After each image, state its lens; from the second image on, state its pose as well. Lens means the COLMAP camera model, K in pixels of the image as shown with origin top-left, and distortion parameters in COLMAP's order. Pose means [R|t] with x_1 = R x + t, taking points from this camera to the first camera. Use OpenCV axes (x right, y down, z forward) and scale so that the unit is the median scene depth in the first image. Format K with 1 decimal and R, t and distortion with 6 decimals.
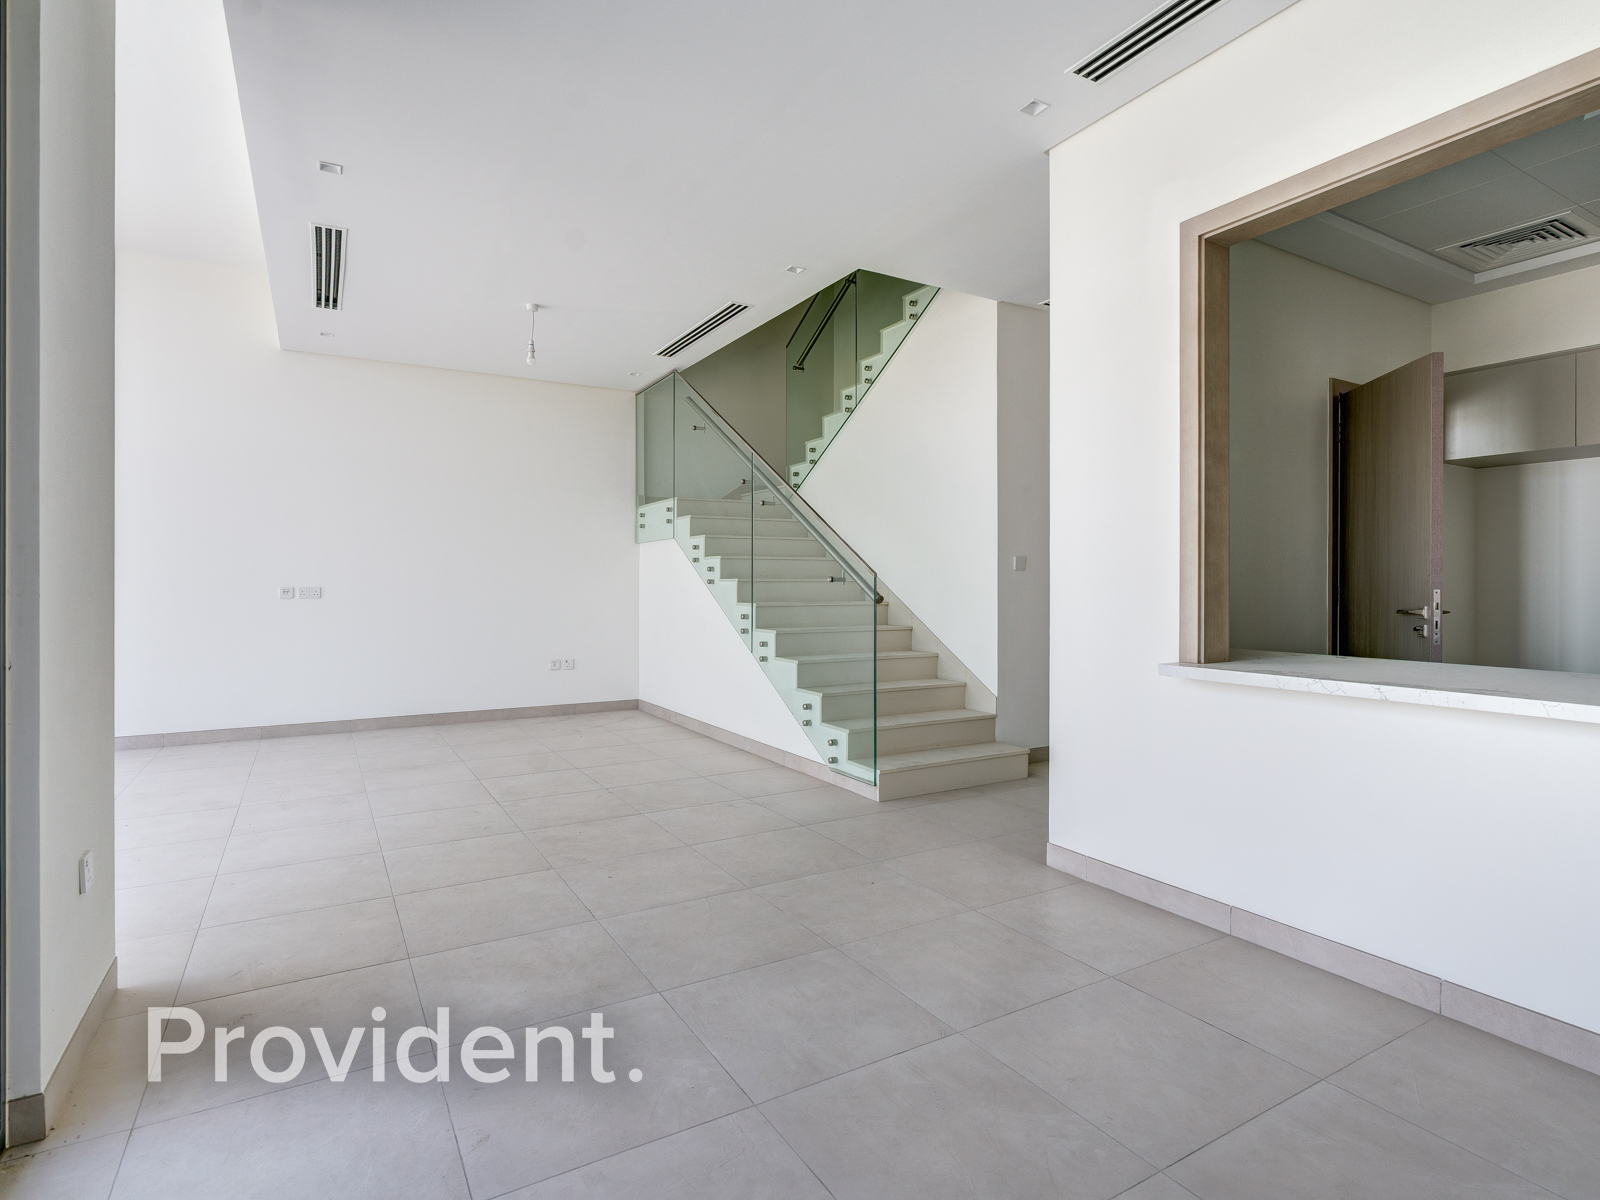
lens RADIAL K [[823.1, 0, 794.9], [0, 823.1, 600.2], [0, 0, 1]] dist [0.000794, -0.000012]
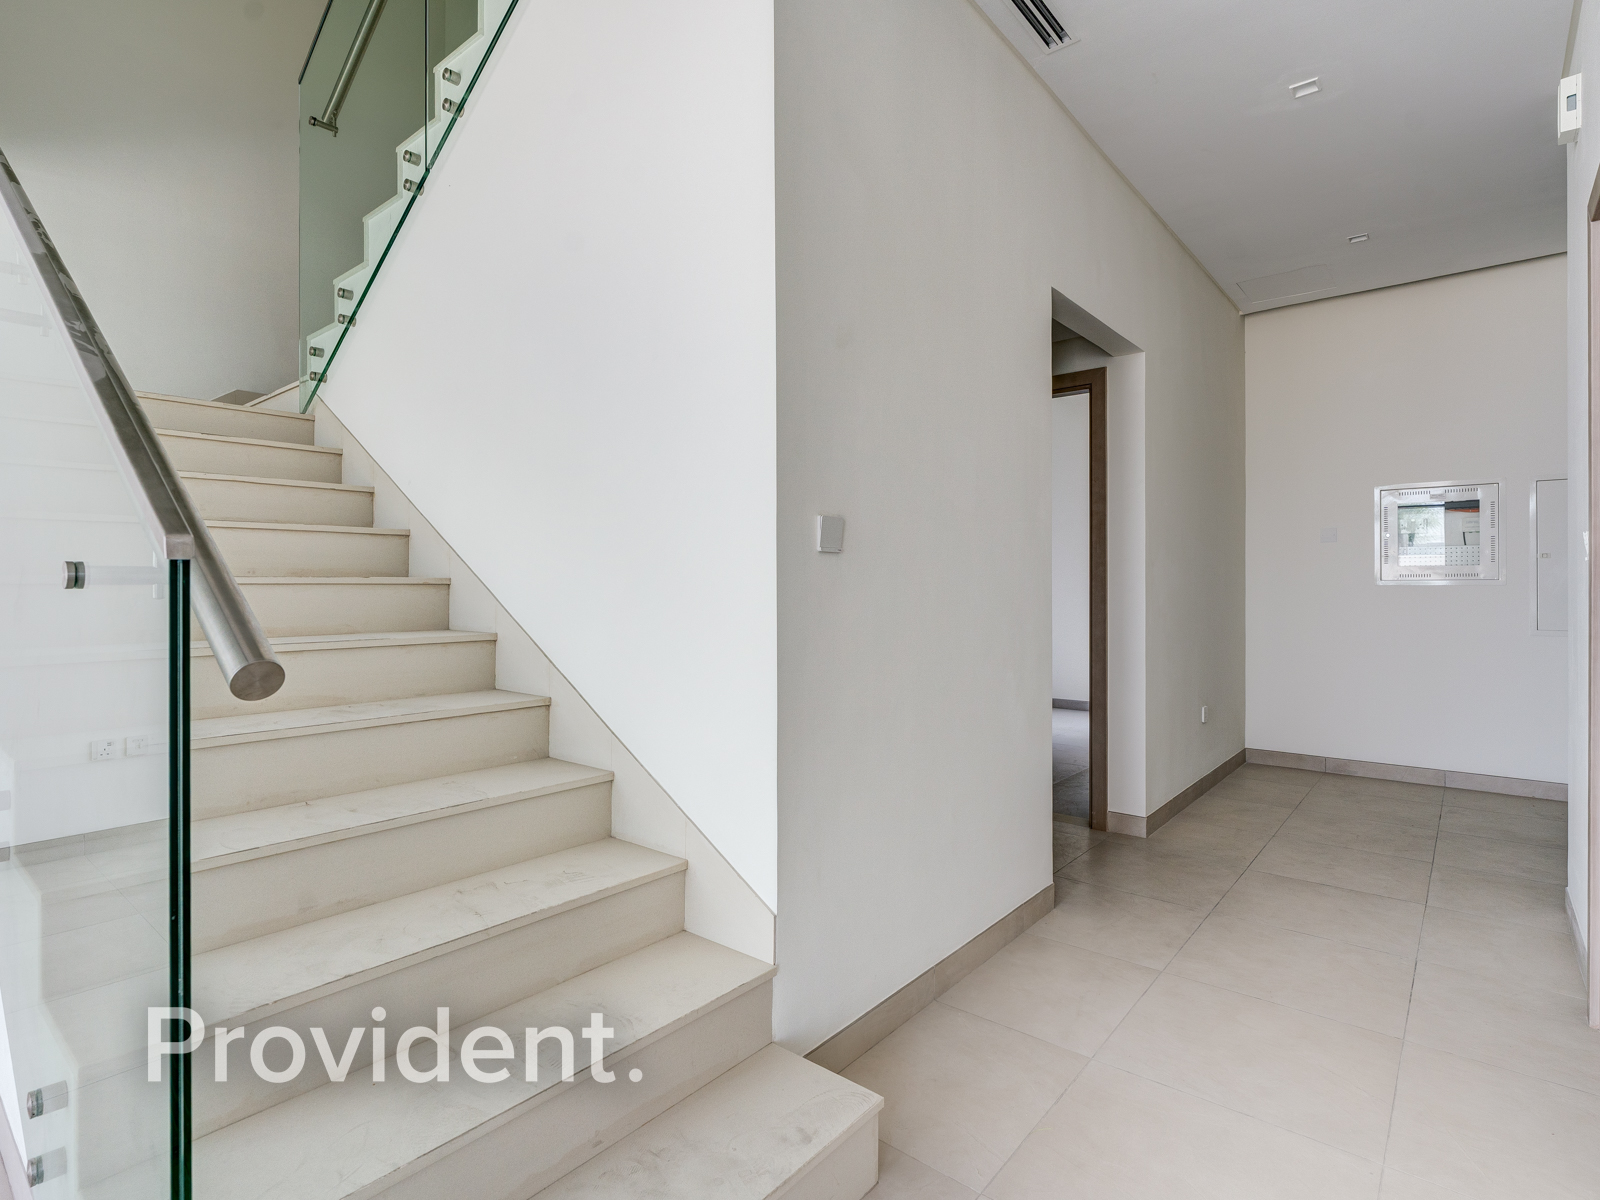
lens RADIAL K [[823.1, 0, 802.2], [0, 823.1, 594.4], [0, 0, 1]] dist [0.000794, -0.000012]
pose [[0.938602, -0.004924, 0.344967, 0.165798], [0.008135, 0.999936, -0.007861, -0.018594], [-0.344906, 0.010185, 0.938582, 0.809956]]
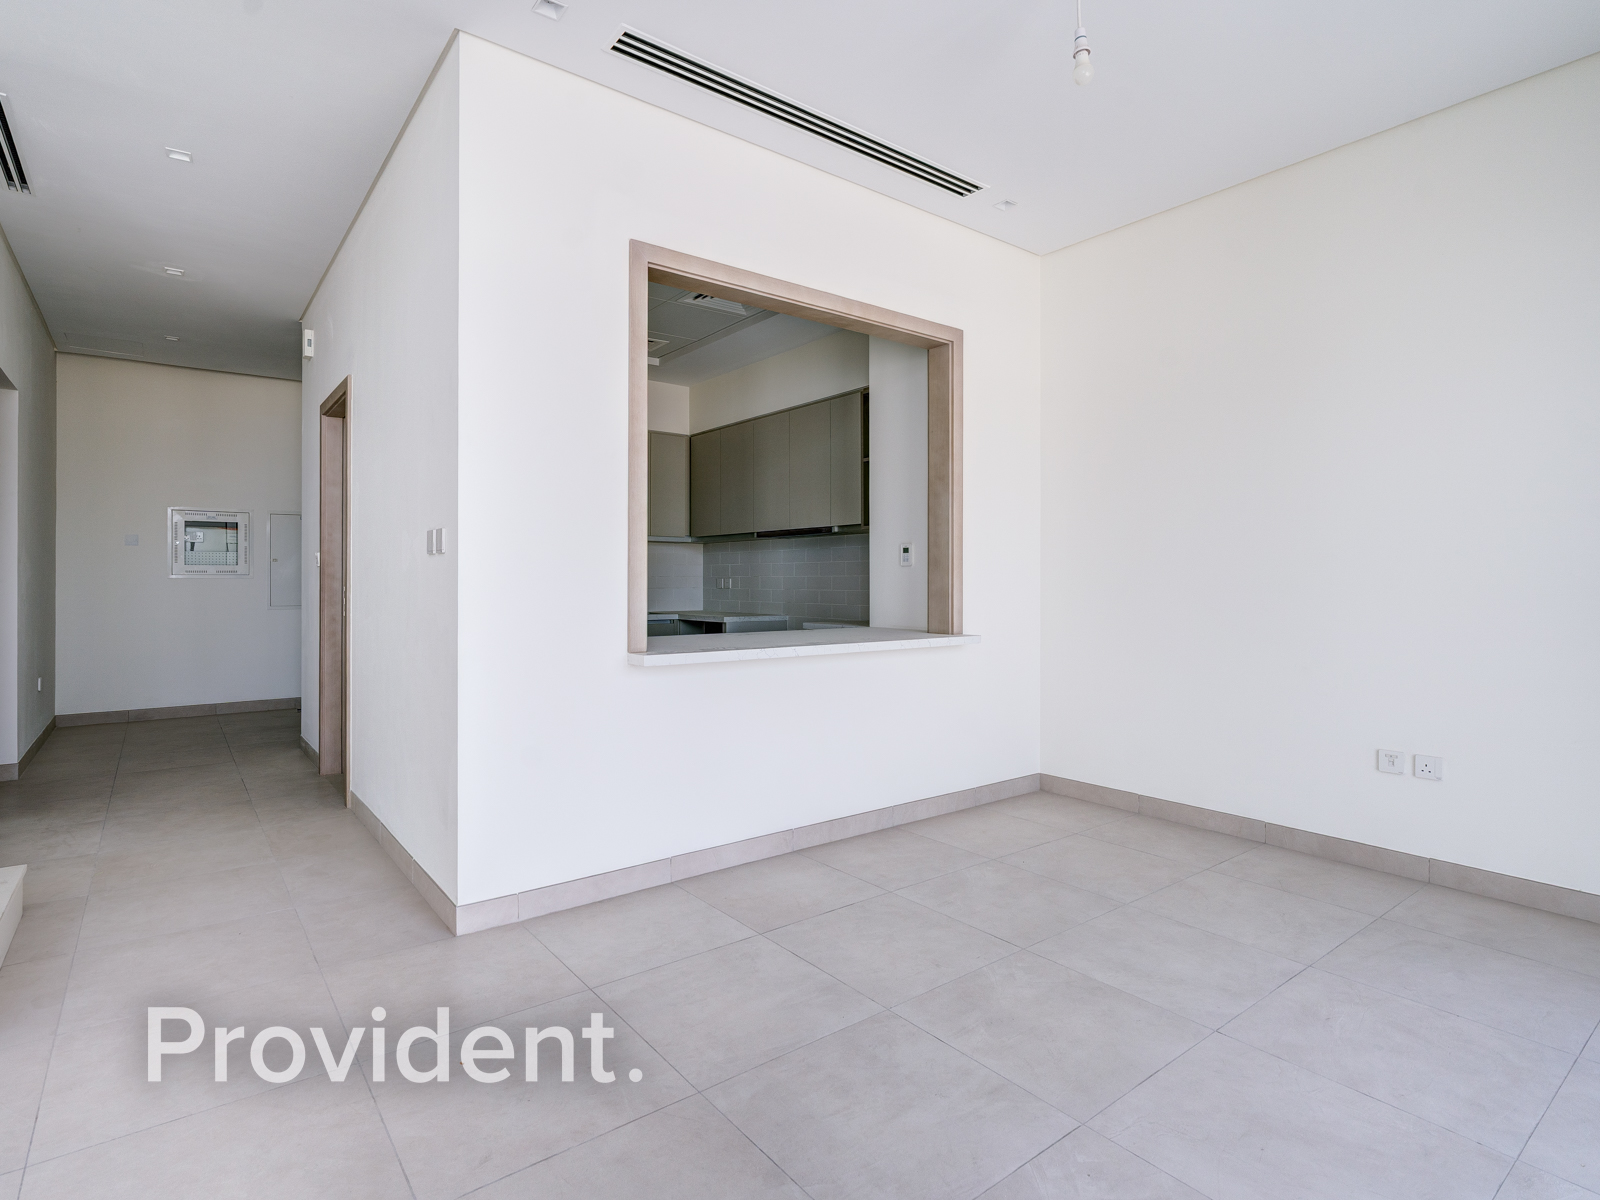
lens RADIAL K [[823.1, 0, 792.2], [0, 823.1, 587.7], [0, 0, 1]] dist [0.000794, -0.000012]
pose [[-0.124903, -0.005892, 0.992151, -0.408944], [0.015925, 0.999842, 0.007943, -0.009232], [-0.992041, 0.016792, -0.124789, 0.621291]]
